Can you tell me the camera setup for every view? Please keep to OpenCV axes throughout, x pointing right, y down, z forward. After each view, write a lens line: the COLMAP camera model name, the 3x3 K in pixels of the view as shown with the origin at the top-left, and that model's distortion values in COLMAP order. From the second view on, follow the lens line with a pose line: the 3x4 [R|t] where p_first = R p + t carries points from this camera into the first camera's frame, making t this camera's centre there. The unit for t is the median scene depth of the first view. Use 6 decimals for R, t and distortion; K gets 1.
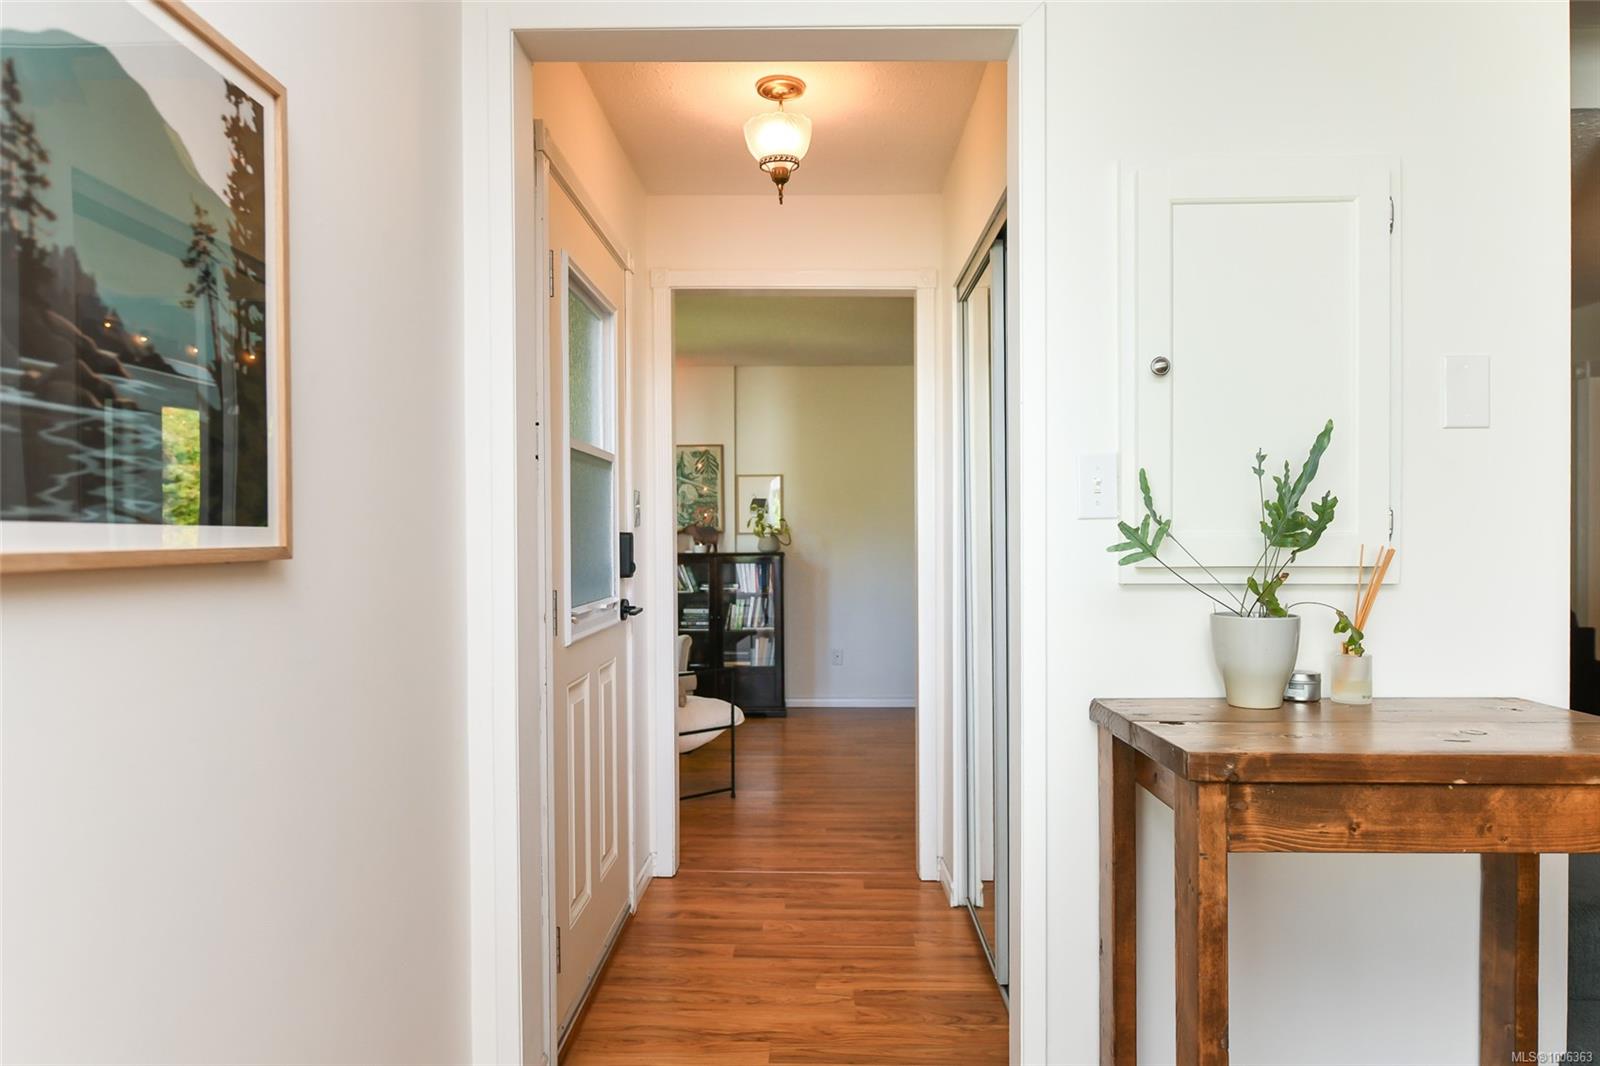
lens RADIAL K [[970.7, 0, 800.7], [0, 970.7, 539.6], [0, 0, 1]] dist [0.001753, 0.000175]
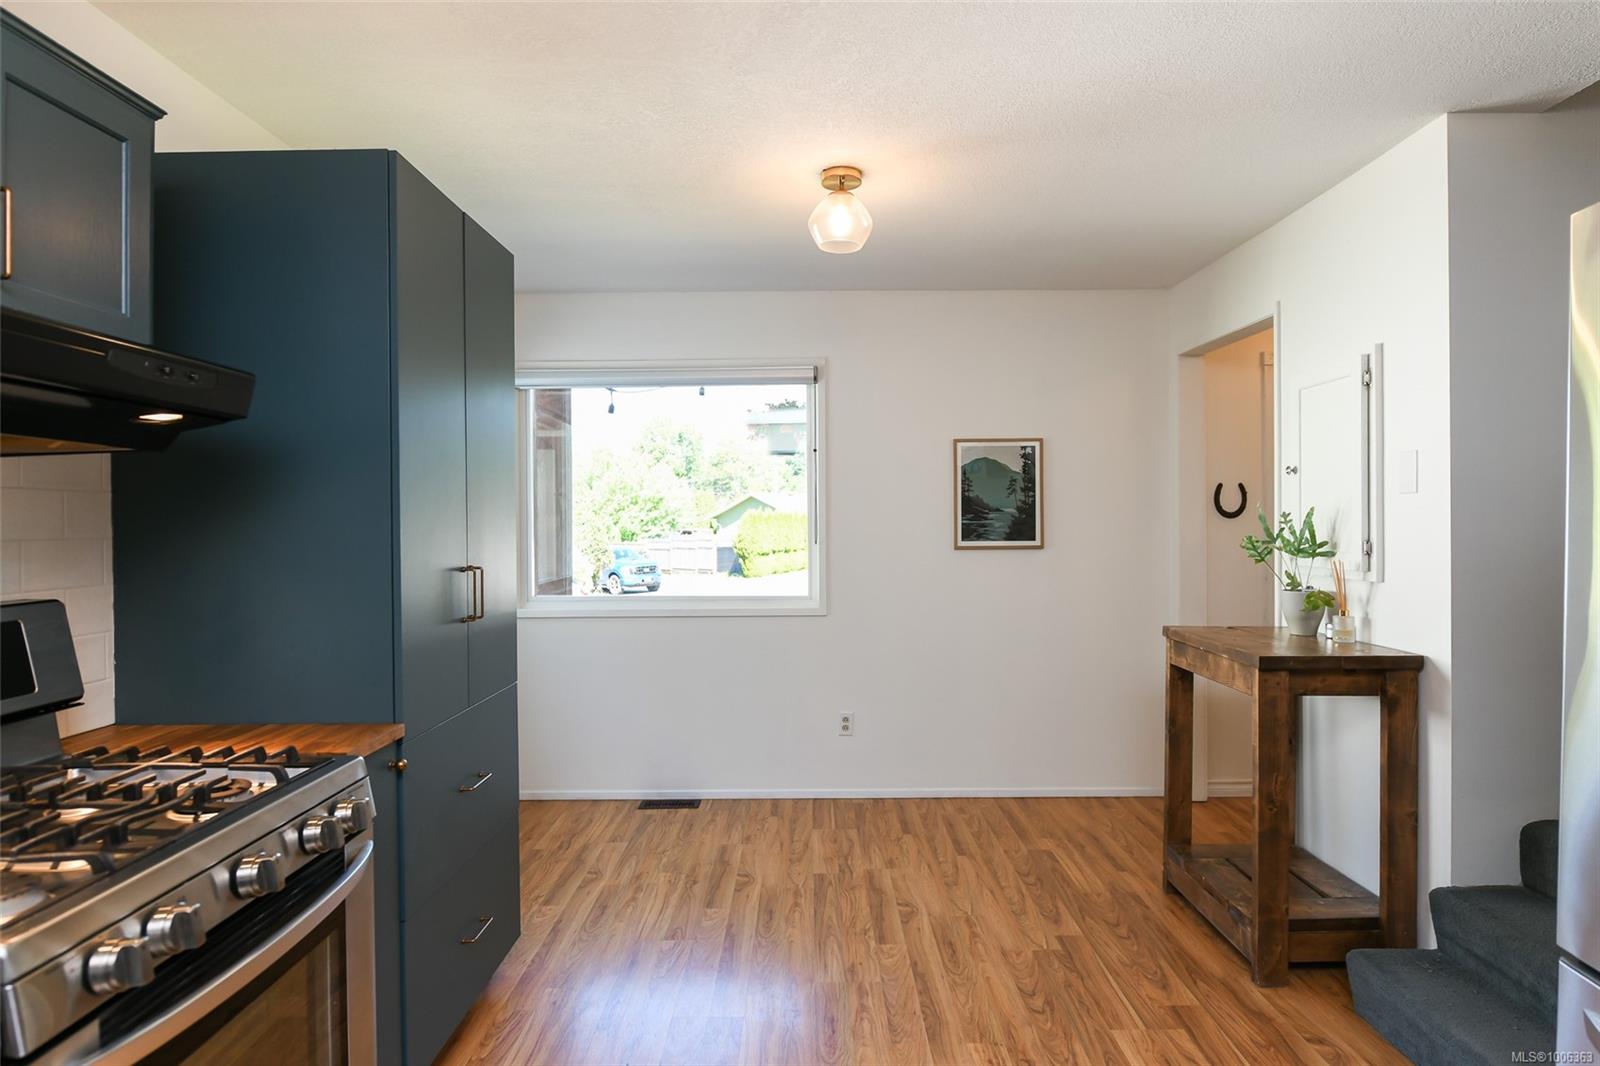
lens RADIAL K [[888.6, 0, 797.8], [0, 888.6, 527.7], [0, 0, 1]] dist [-0.006489, -0.000942]
pose [[0.003606, 0.005147, -0.999980, 1.581519], [0.001306, 0.999986, 0.005151, -0.042891], [0.999993, -0.001324, 0.003600, -0.043144]]
